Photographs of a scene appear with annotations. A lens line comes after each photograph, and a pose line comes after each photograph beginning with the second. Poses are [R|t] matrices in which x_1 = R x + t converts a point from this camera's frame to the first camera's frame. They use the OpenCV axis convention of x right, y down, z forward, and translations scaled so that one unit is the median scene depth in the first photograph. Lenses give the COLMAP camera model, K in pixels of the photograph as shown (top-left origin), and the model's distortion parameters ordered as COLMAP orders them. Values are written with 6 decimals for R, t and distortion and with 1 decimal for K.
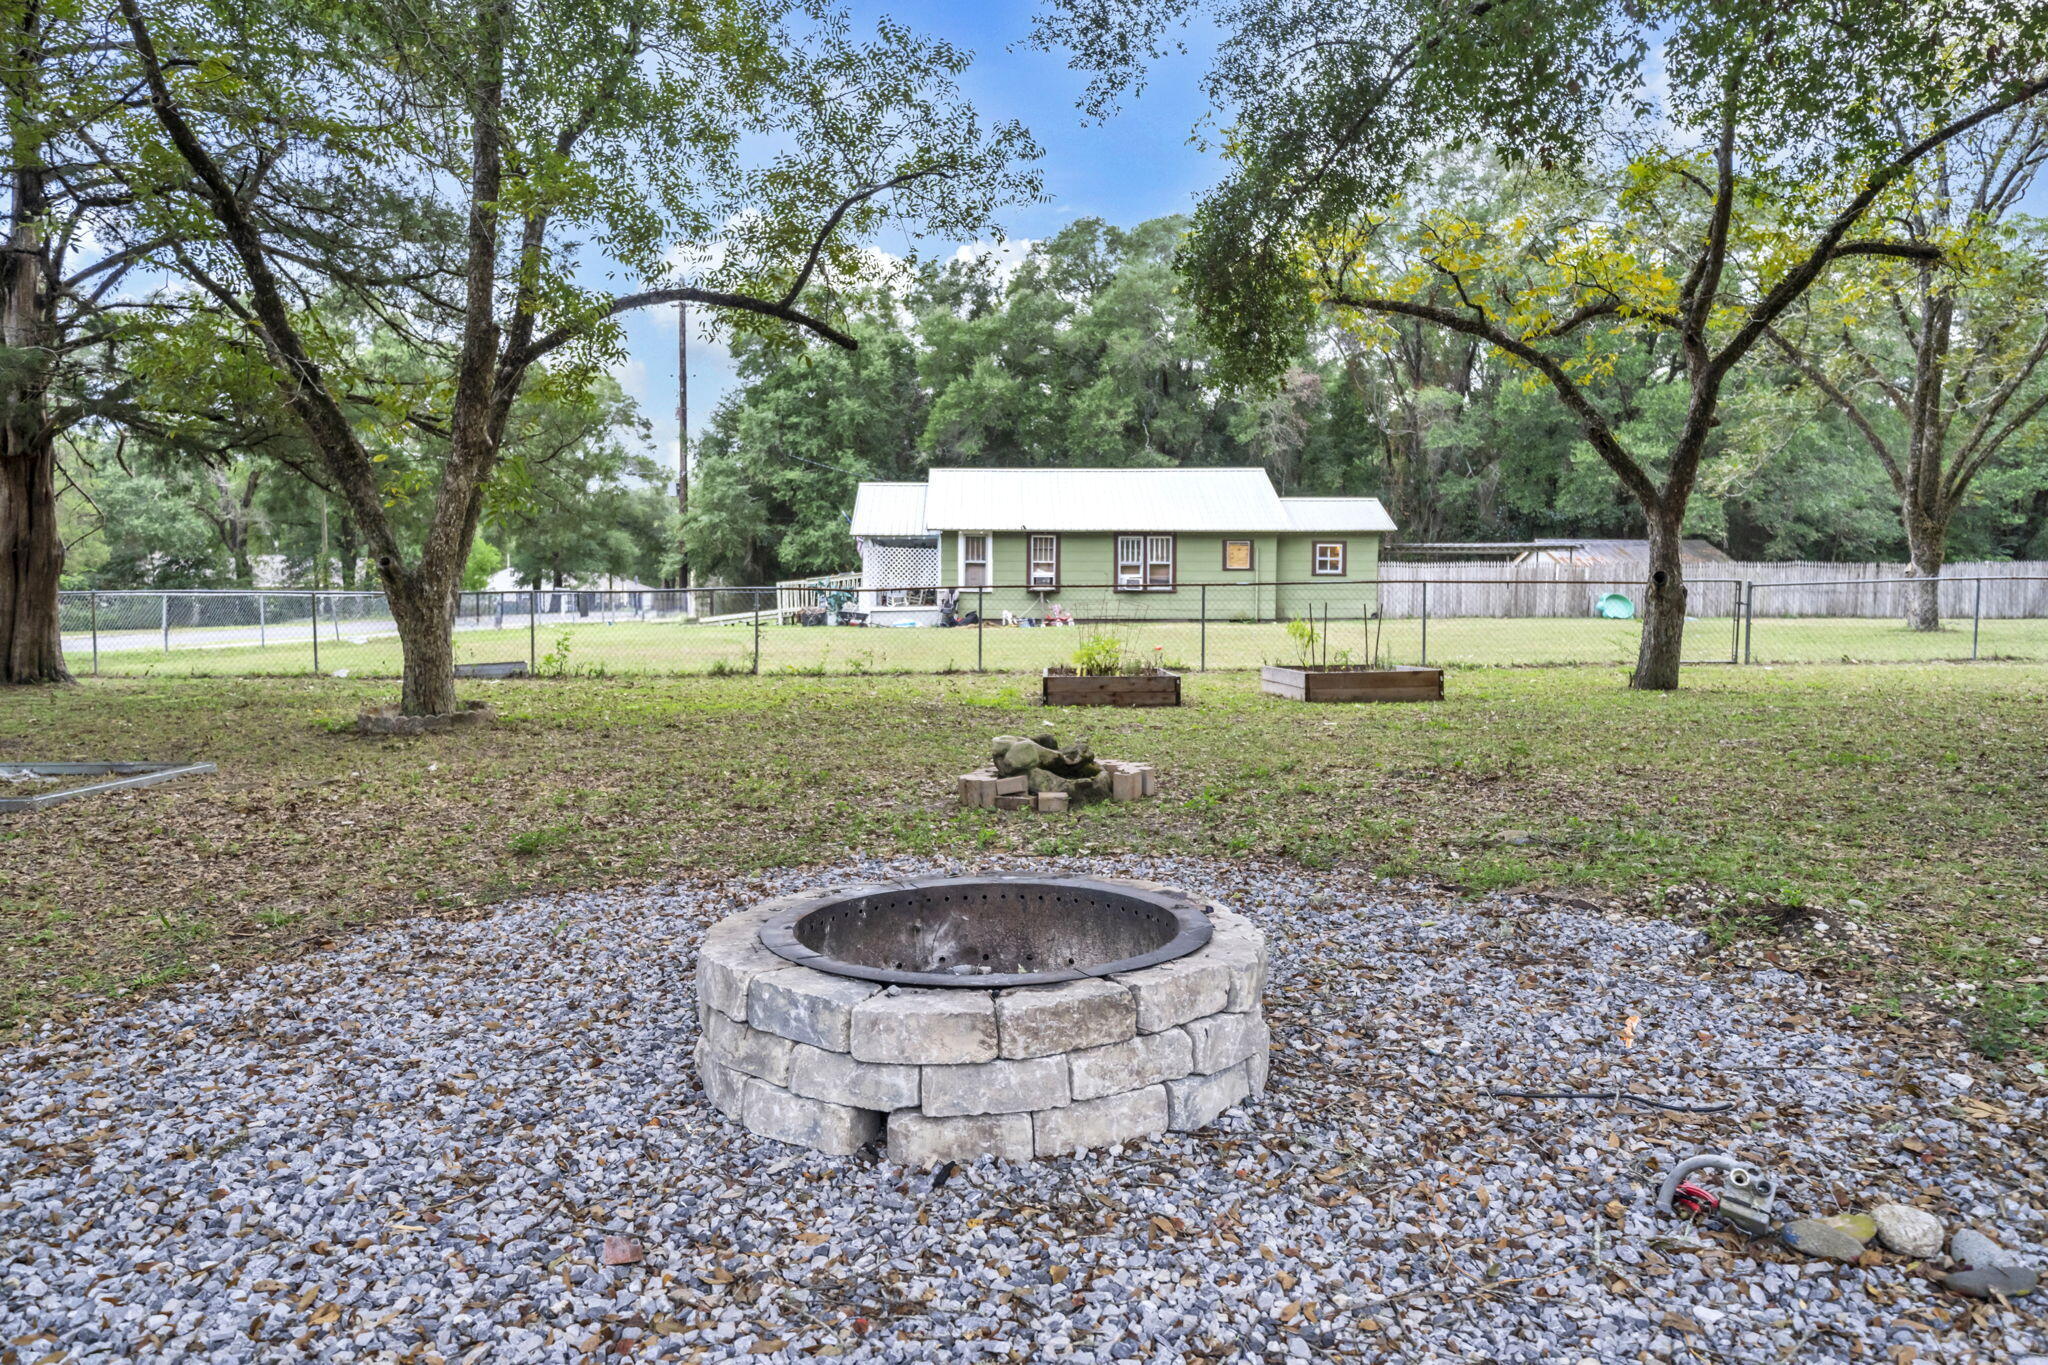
lens RADIAL K [[1297.6, 0, 1021.3], [0, 1297.6, 679.5], [0, 0, 1]] dist [-0.003557, 0.000017]
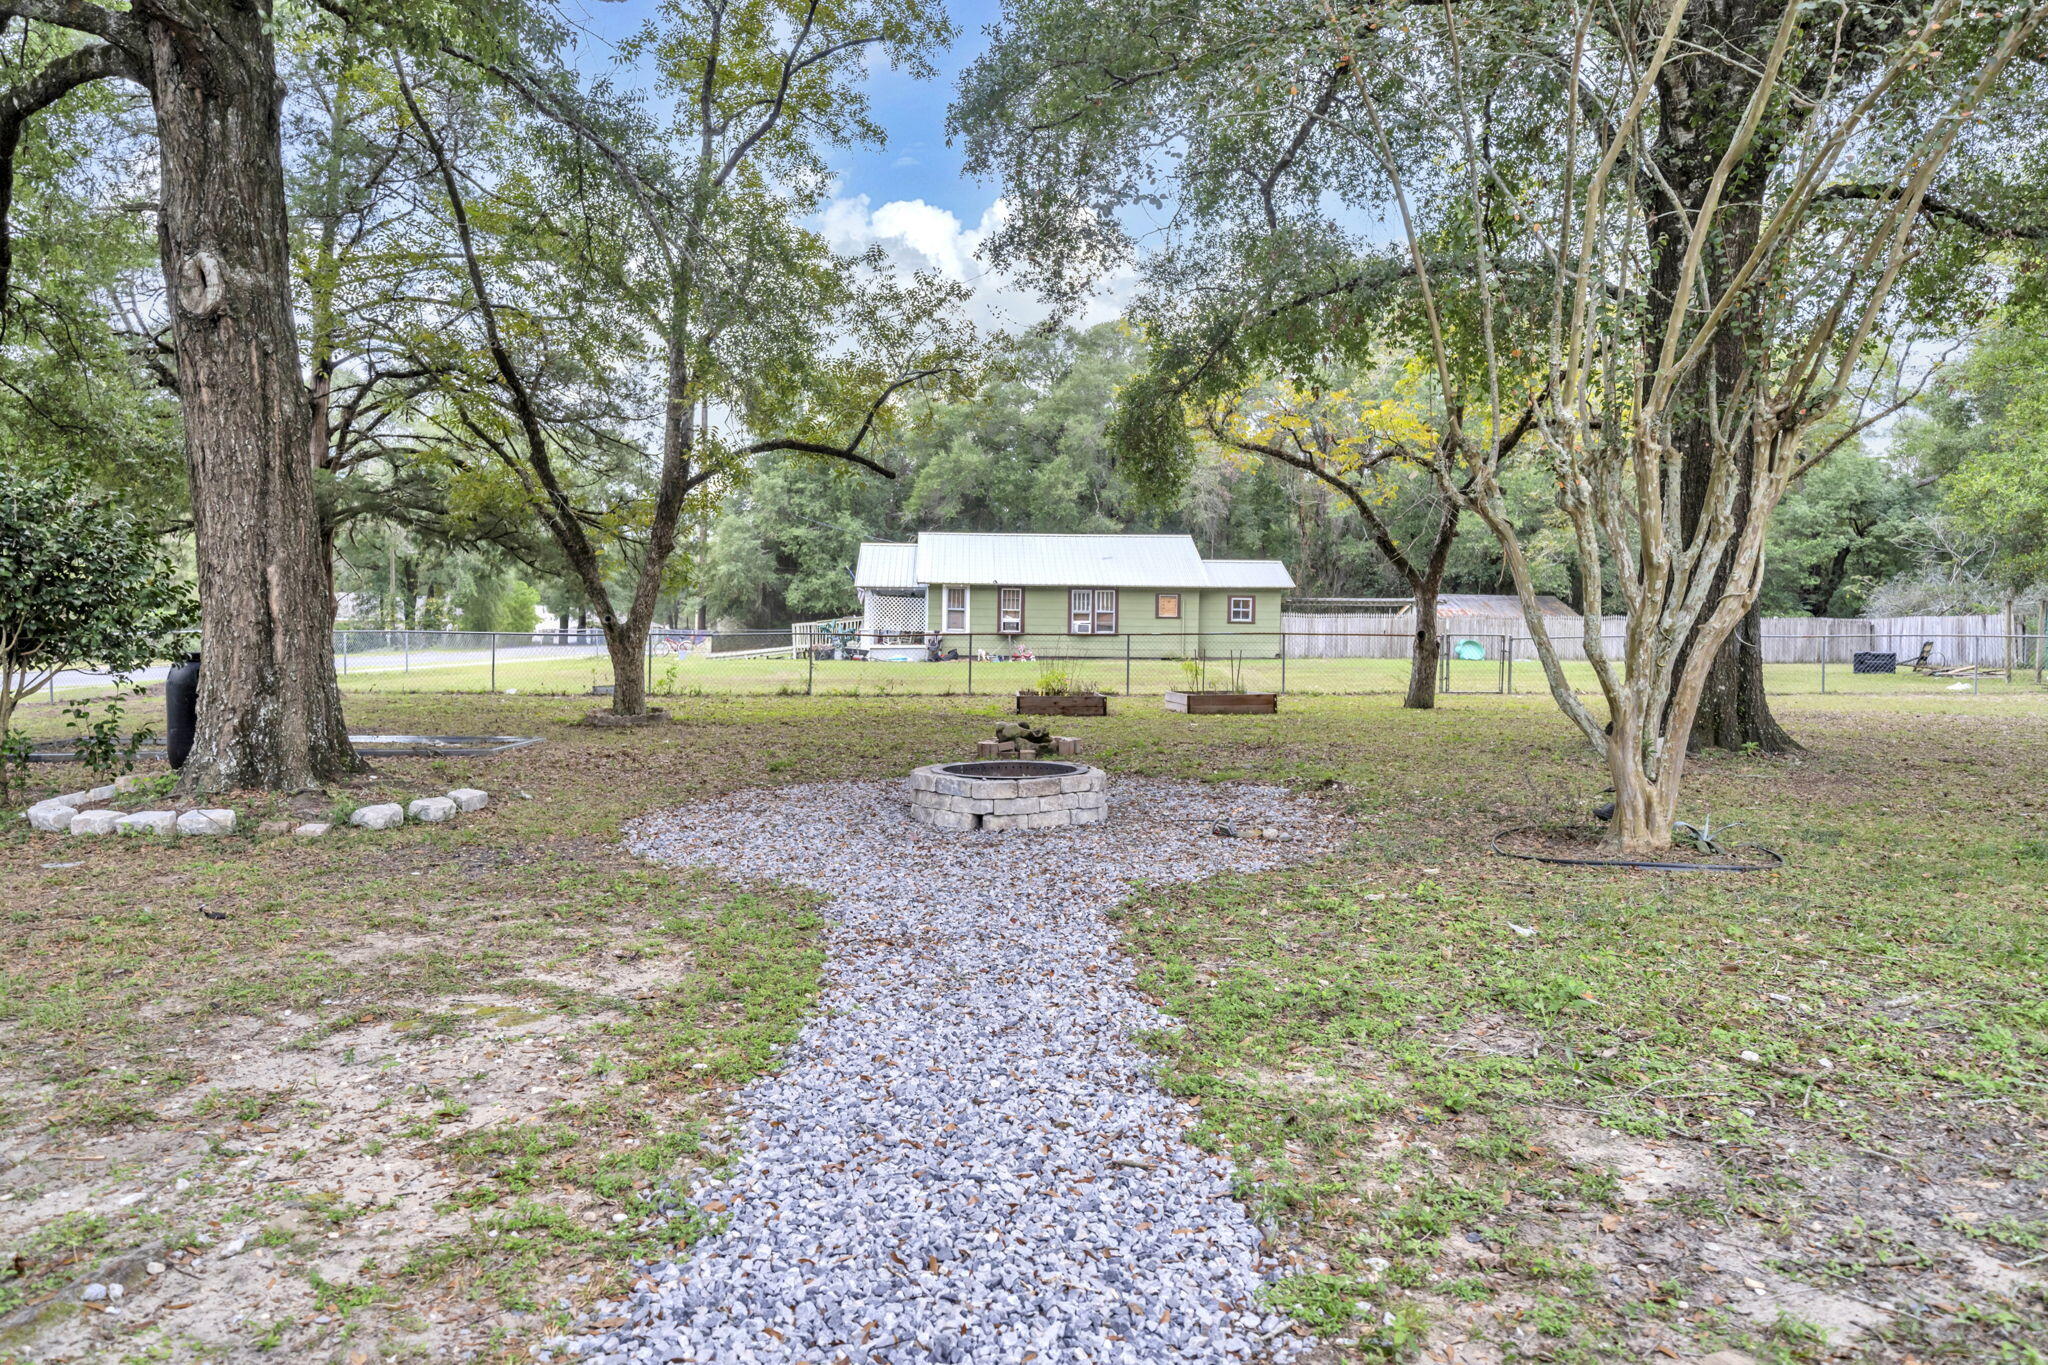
lens RADIAL K [[1297.6, 0, 1030.8], [0, 1297.6, 681.8], [0, 0, 1]] dist [-0.003557, 0.000017]
pose [[0.999195, 0.009080, 0.039074, -0.012000], [-0.008100, 0.999651, -0.025145, 0.008710], [-0.039288, 0.024808, 0.998920, -0.236066]]
